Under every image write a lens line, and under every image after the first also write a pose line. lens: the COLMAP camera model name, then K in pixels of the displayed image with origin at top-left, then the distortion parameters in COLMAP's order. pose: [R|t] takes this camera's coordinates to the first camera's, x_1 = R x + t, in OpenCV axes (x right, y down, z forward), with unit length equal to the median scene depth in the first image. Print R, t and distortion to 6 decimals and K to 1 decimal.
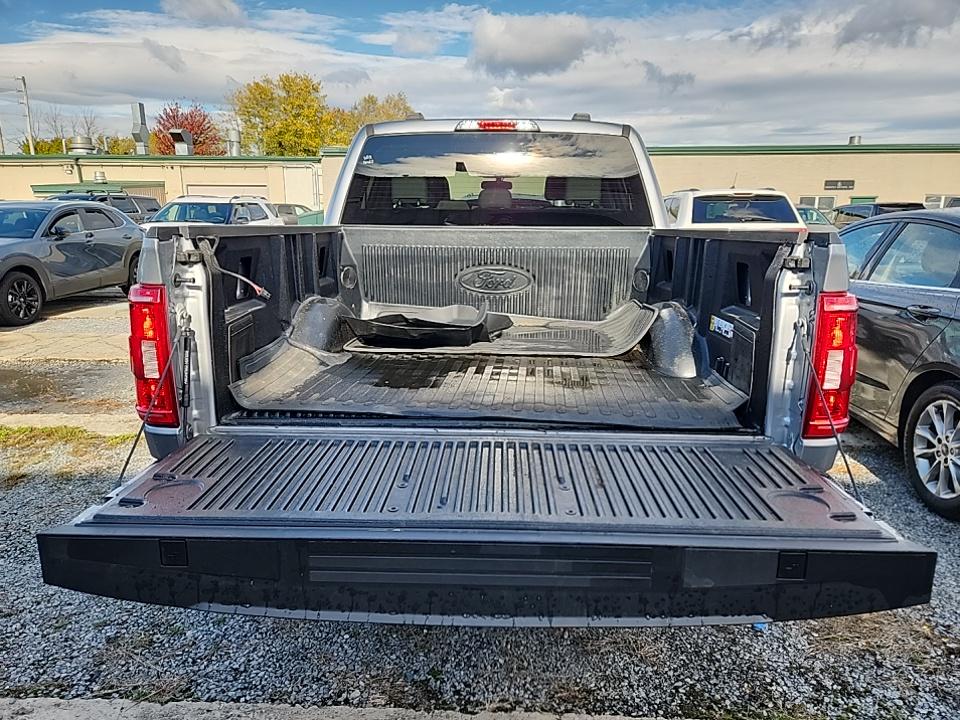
lens RADIAL K [[662.5, 0, 501.0], [0, 662.5, 360.8], [0, 0, 1]] dist [0.009903, -0.000031]
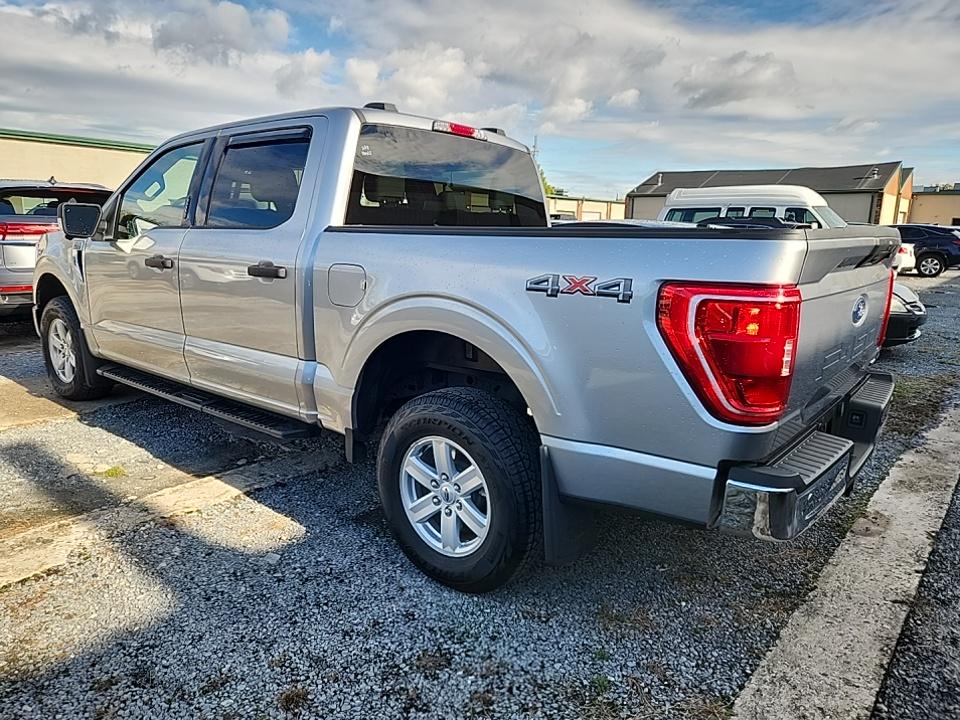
lens RADIAL K [[653.0, 0, 482.0], [0, 653.0, 372.1], [0, 0, 1]] dist [0.026604, 0.001466]
pose [[0.607618, -0.161592, 0.777617, -0.840519], [0.150978, 0.984731, 0.086659, -0.073751], [-0.779747, 0.064747, 0.622737, 0.385112]]
